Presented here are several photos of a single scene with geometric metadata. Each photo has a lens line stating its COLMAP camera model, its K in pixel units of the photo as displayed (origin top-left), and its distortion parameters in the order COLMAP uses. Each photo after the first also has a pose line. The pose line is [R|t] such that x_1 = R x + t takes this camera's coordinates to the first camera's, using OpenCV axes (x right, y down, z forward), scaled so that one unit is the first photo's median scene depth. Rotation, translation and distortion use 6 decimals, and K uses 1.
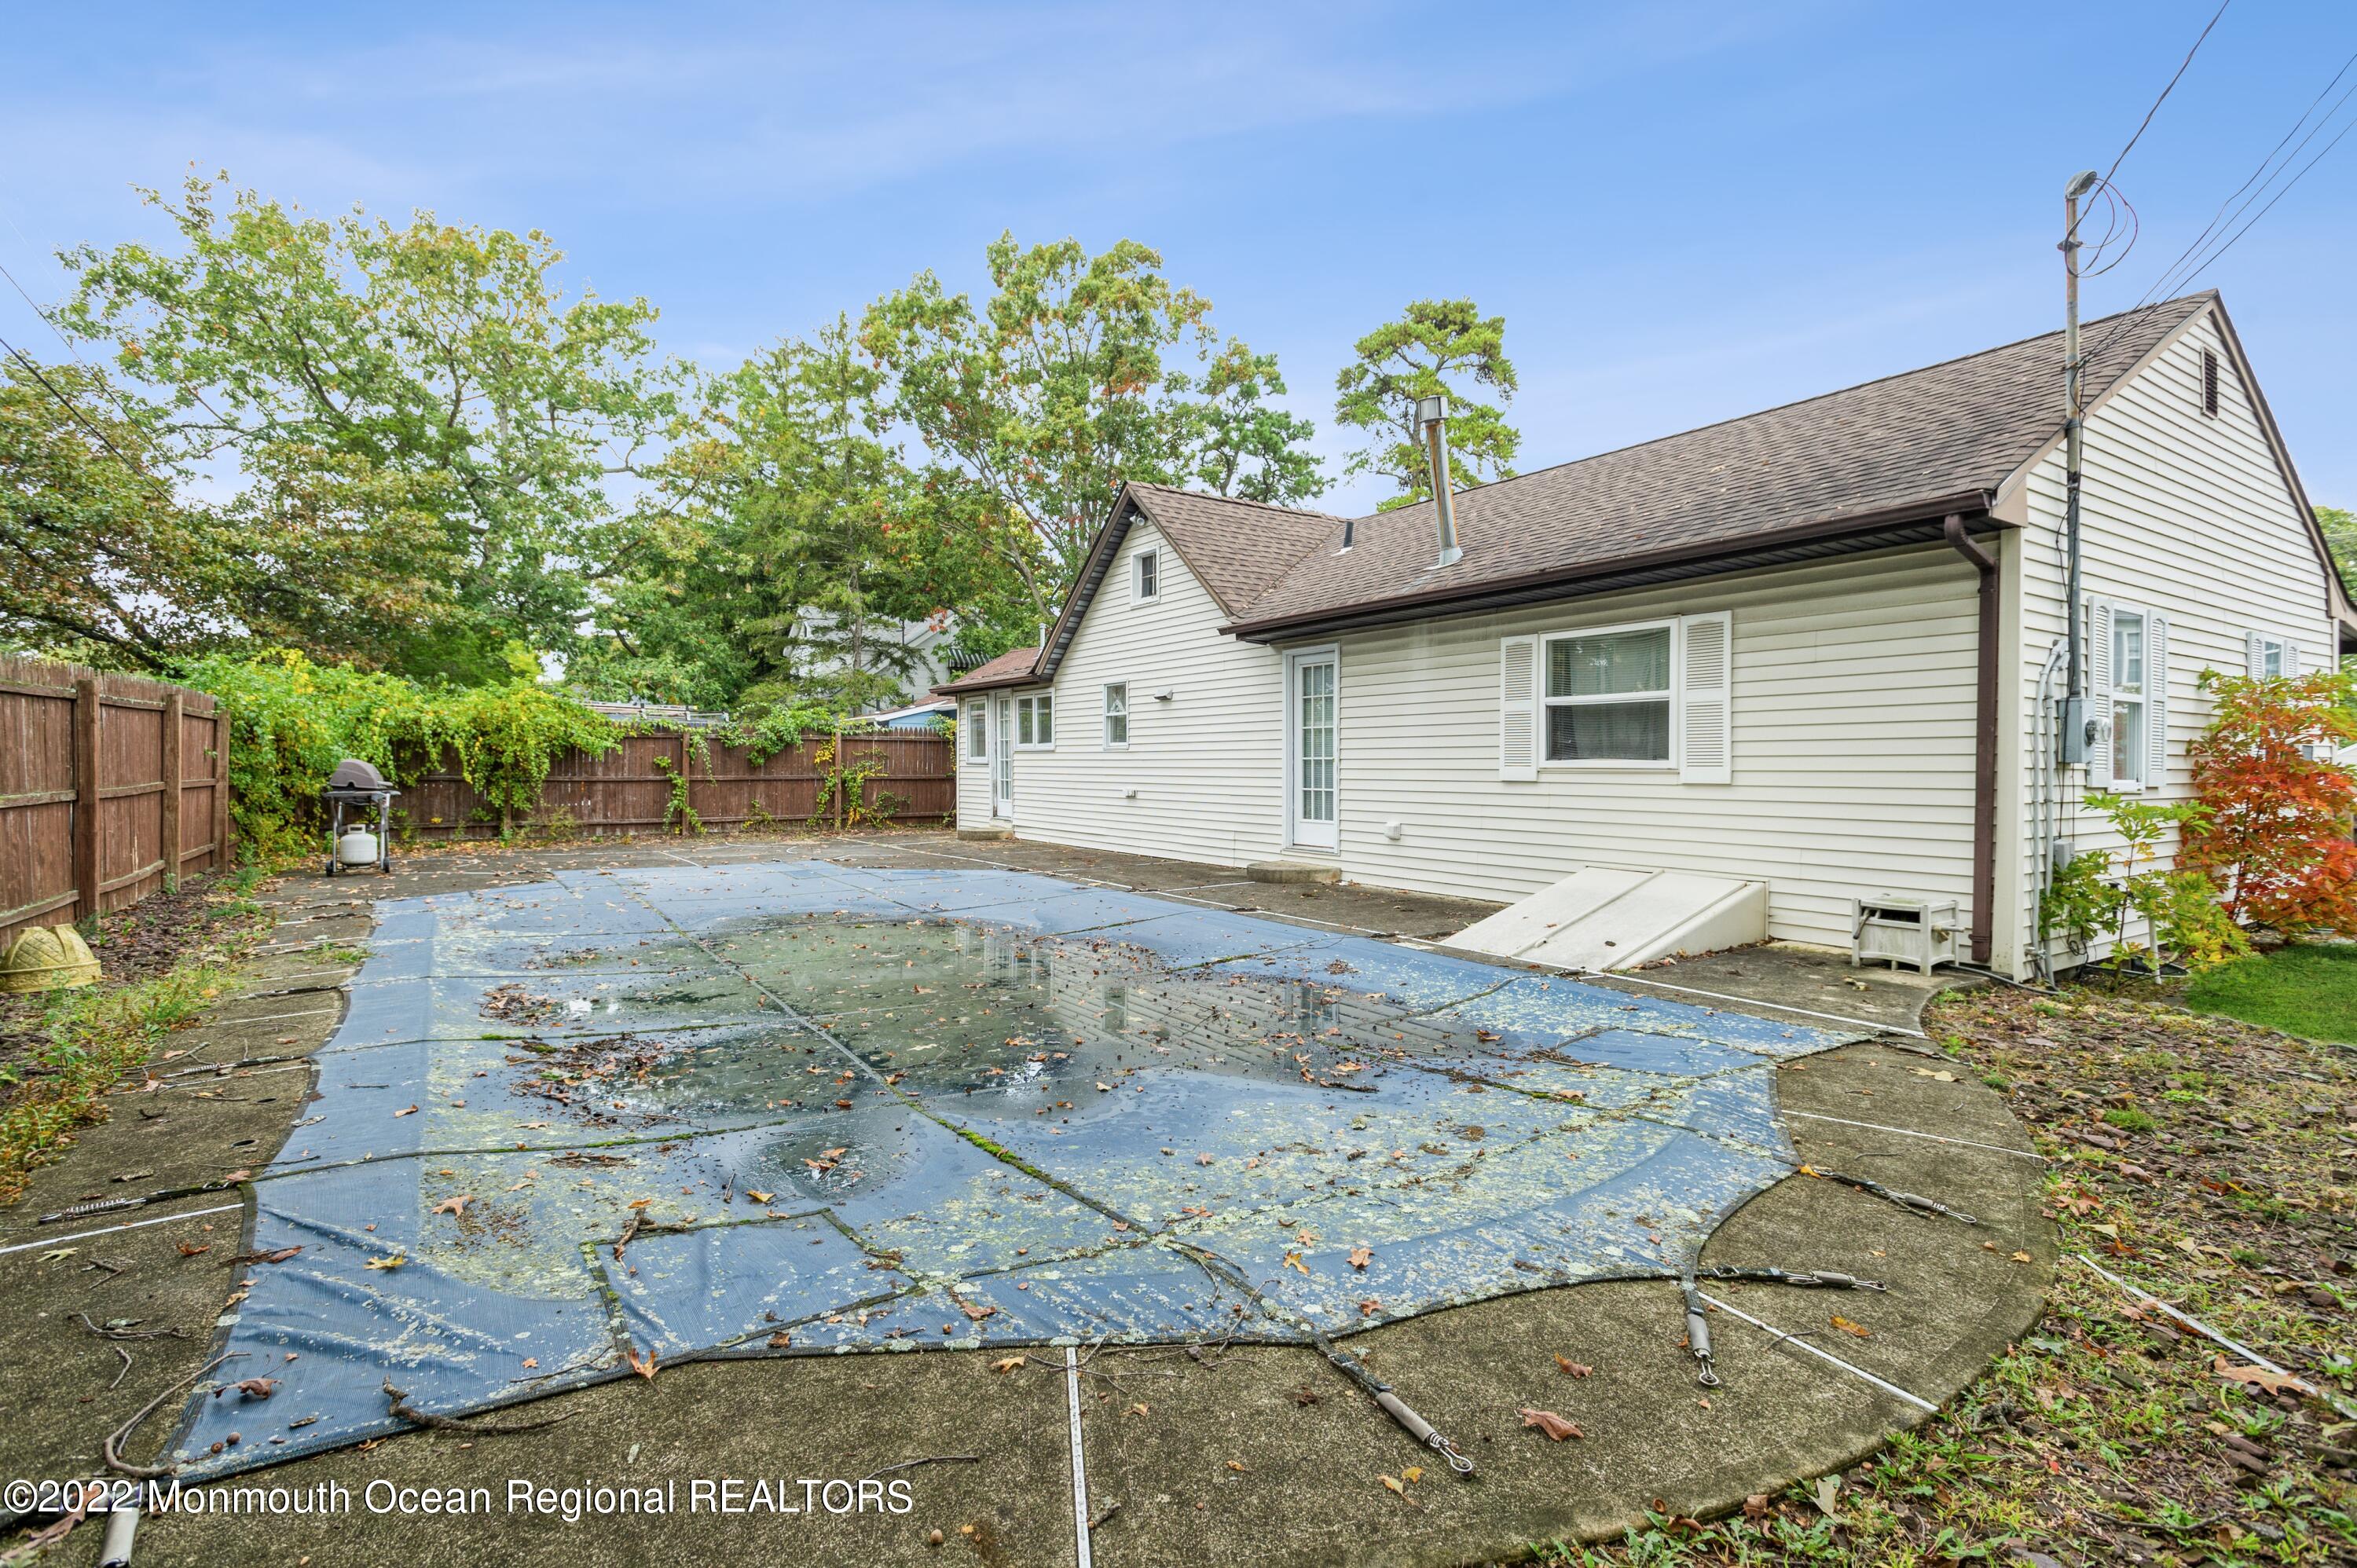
lens RADIAL K [[1096.5, 0, 1173.0], [0, 1096.5, 777.2], [0, 0, 1]] dist [0.011586, -0.001868]
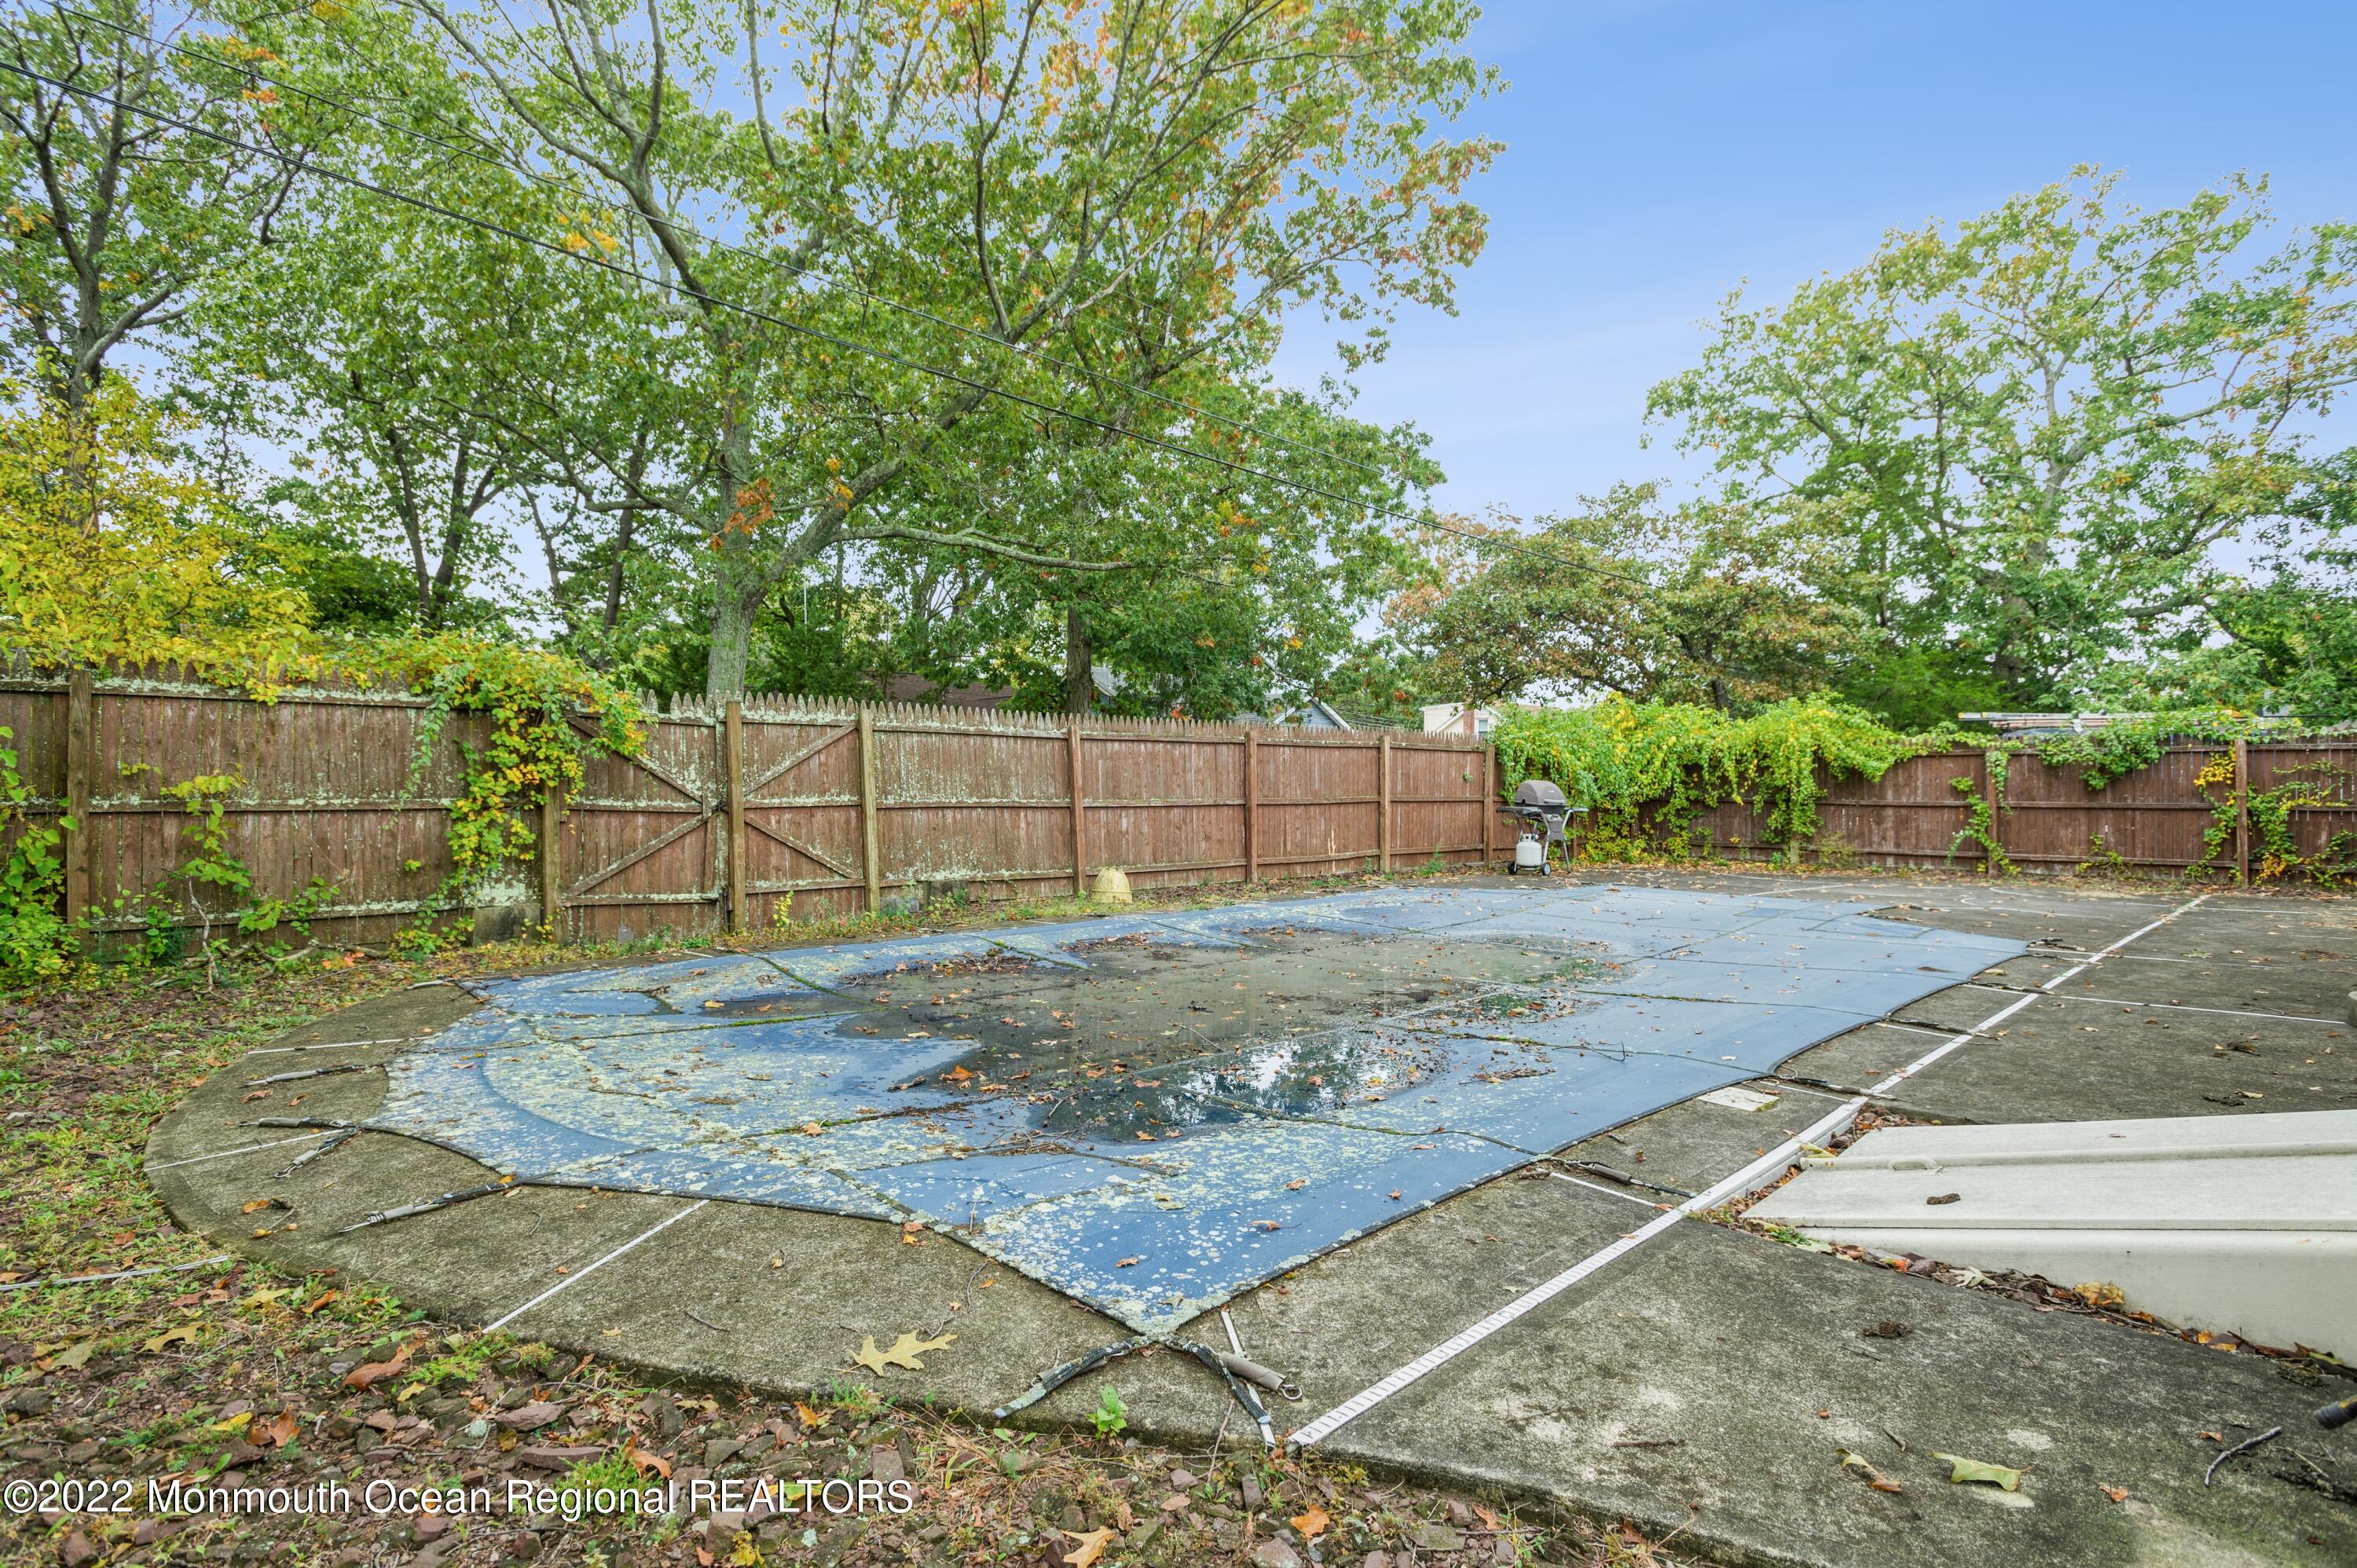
lens RADIAL K [[1168.1, 0, 1176.5], [0, 1168.1, 779.7], [0, 0, 1]] dist [0.002823, -0.001993]
pose [[0.192844, -0.005523, -0.981214, 0.302598], [-0.016832, 0.999818, -0.008936, 0.000807], [0.981085, 0.018239, 0.192716, 0.244786]]
